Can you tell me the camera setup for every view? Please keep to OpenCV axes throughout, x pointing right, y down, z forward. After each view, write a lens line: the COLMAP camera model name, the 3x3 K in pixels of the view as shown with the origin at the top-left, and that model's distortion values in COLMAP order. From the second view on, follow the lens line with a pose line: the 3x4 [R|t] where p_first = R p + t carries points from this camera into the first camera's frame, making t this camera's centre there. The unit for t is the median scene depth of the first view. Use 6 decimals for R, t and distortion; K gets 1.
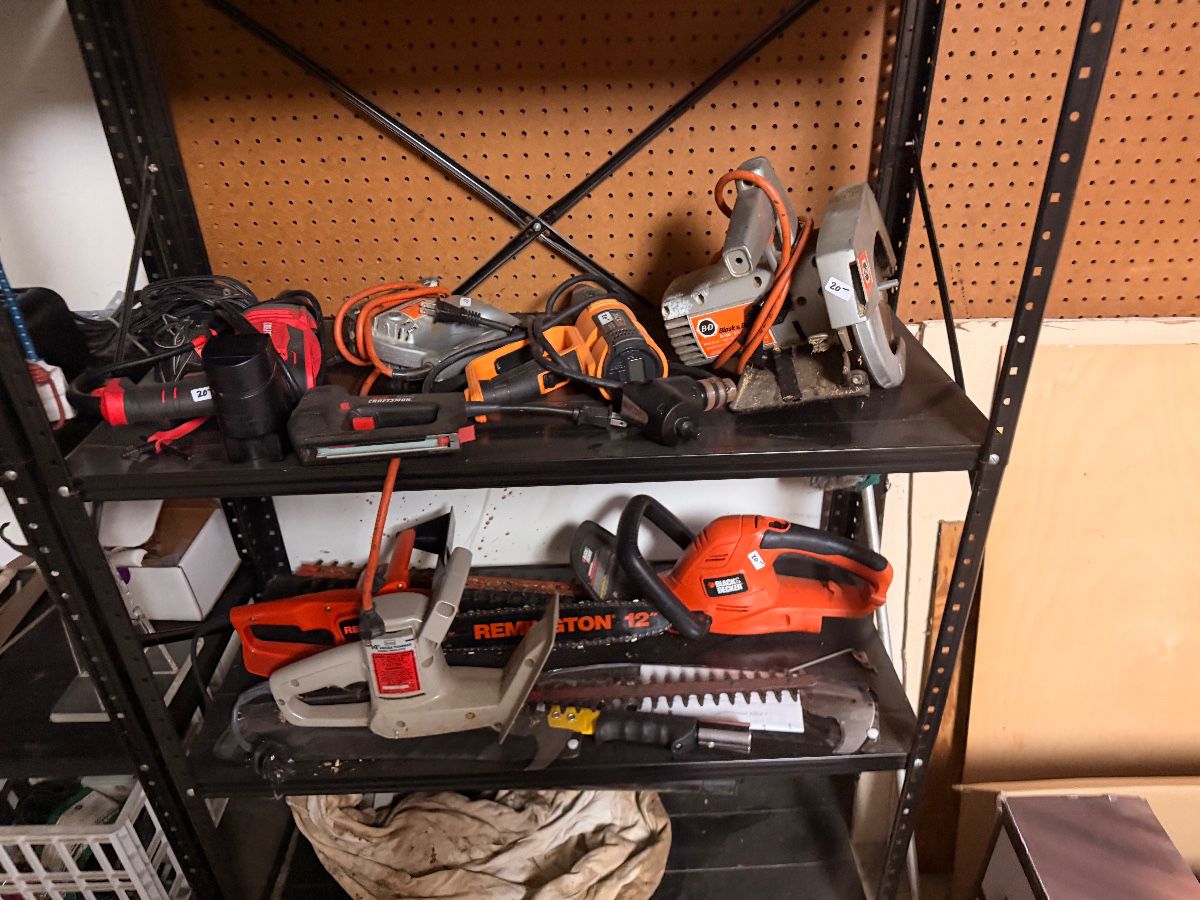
lens RADIAL K [[851.3, 0, 595.2], [0, 851.3, 455.5], [0, 0, 1]] dist [0.002760, -0.013469]
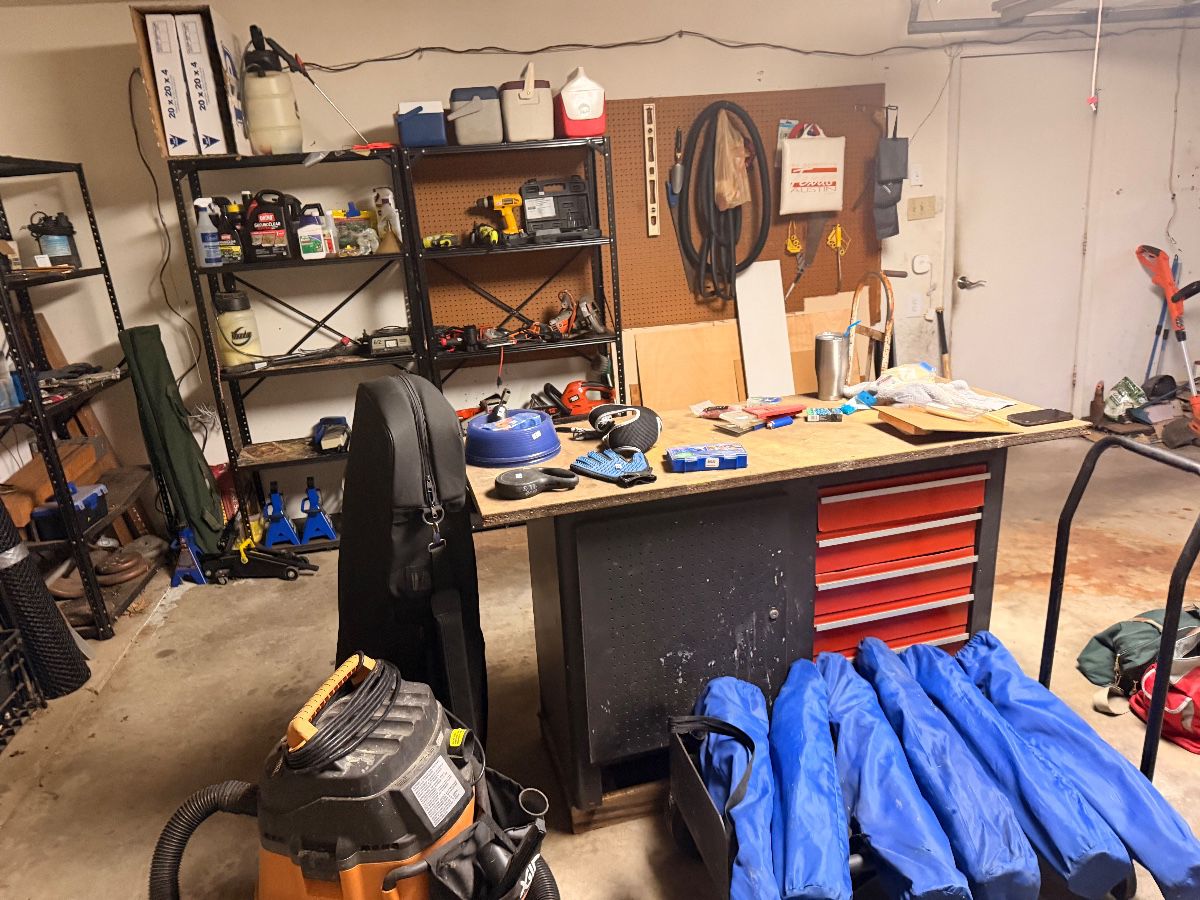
lens RADIAL K [[851.3, 0, 605.3], [0, 851.3, 452.8], [0, 0, 1]] dist [0.002760, -0.013469]
pose [[0.977829, -0.098942, 0.184557, -0.467058], [0.141268, 0.962258, -0.232602, 1.390212], [-0.154577, 0.253517, 0.954900, -2.783799]]
